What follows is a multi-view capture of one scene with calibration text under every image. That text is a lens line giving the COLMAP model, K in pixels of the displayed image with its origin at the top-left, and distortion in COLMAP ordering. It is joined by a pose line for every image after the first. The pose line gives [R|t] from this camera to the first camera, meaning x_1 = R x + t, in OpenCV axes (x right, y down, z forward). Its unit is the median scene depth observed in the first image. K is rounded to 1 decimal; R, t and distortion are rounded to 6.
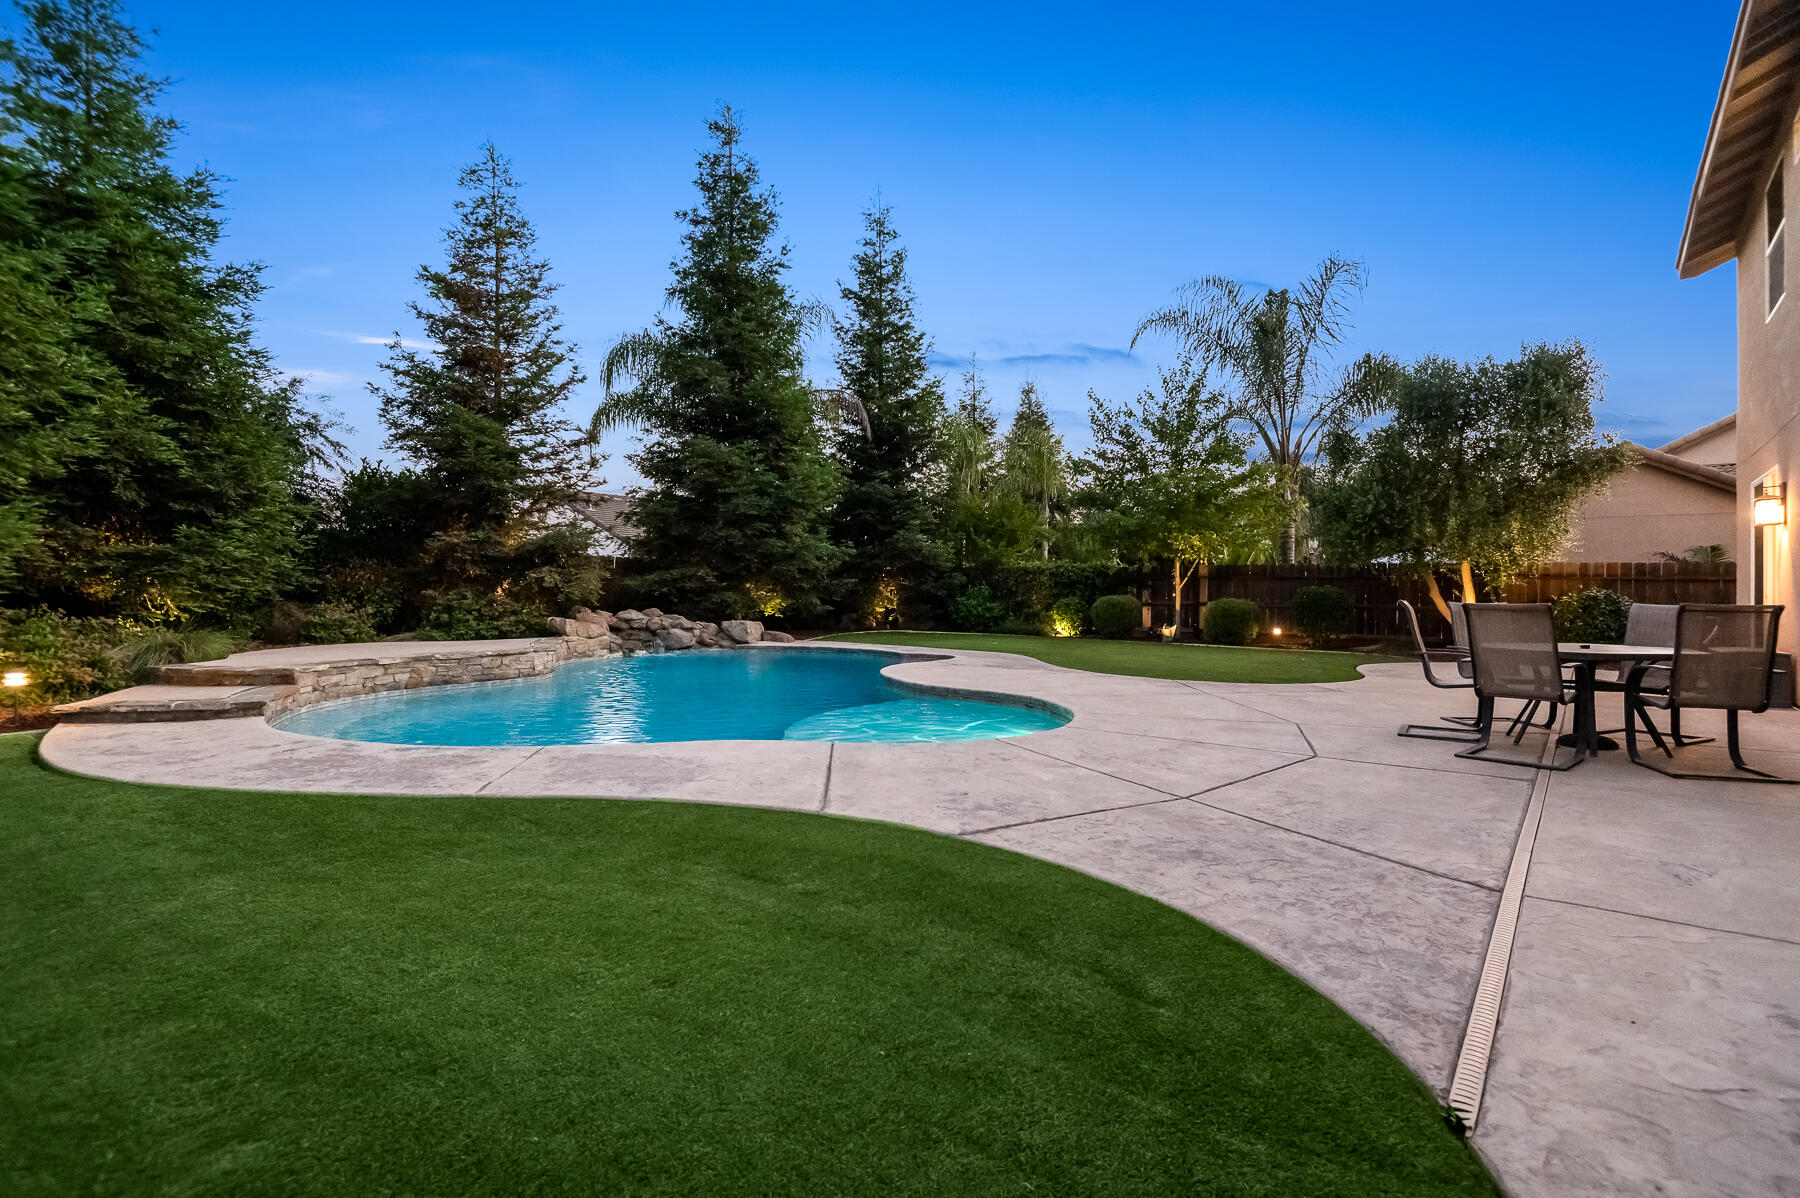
lens RADIAL K [[844.0, 0, 900.0], [0, 844.0, 599.0], [0, 0, 1]] dist [-0.000899, -0.016281]
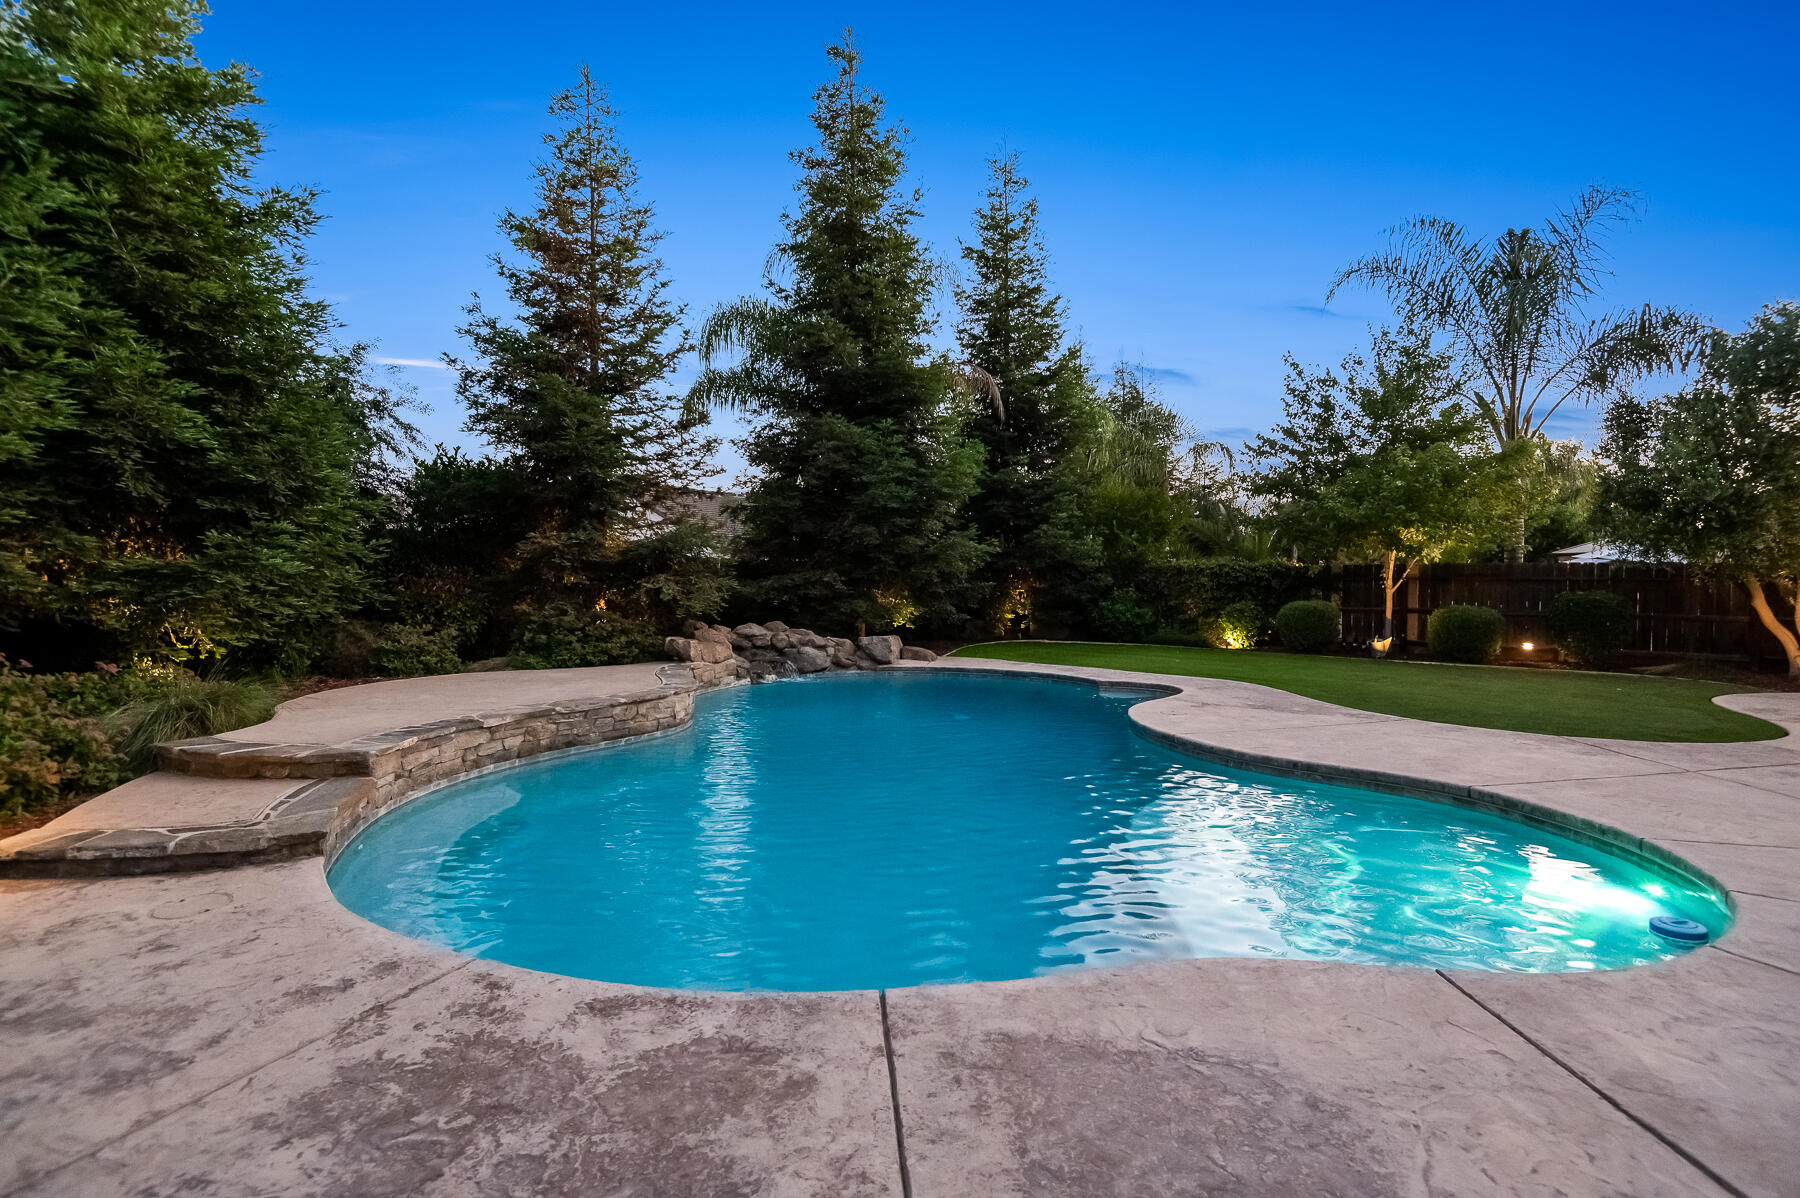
lens RADIAL K [[844.0, 0, 900.0], [0, 844.0, 599.0], [0, 0, 1]] dist [-0.000899, -0.016281]
pose [[0.998729, -0.002808, -0.050323, -0.134455], [0.003311, 0.999945, 0.009924, -0.019826], [0.050293, -0.010078, 0.998684, 0.180253]]
